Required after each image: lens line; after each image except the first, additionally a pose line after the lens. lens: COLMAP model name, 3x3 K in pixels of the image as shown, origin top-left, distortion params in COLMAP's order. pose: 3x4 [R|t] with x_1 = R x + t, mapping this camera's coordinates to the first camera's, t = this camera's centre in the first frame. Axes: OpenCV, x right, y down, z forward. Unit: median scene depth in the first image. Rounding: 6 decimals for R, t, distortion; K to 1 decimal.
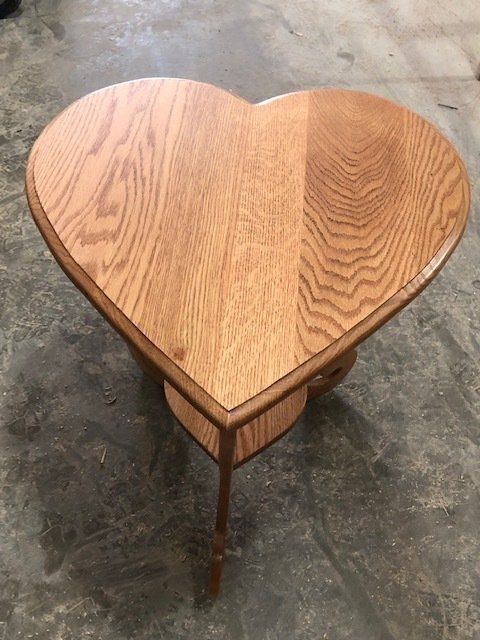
lens RADIAL K [[488.9, 0, 258.8], [0, 488.9, 320.3], [0, 0, 1]] dist [0.004825, -0.007197]
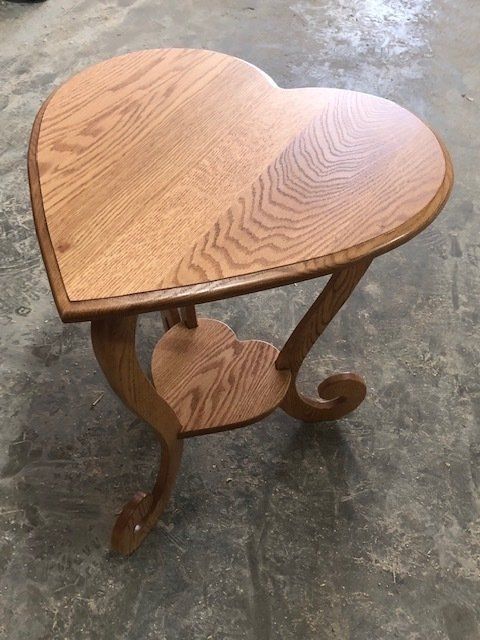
lens RADIAL K [[488.9, 0, 258.8], [0, 488.9, 320.3], [0, 0, 1]] dist [0.004825, -0.007197]
pose [[0.932225, 0.301923, -0.199495, 0.302085], [-0.314394, 0.948707, -0.033332, 0.074022], [0.179198, 0.093793, 0.979332, 0.024219]]
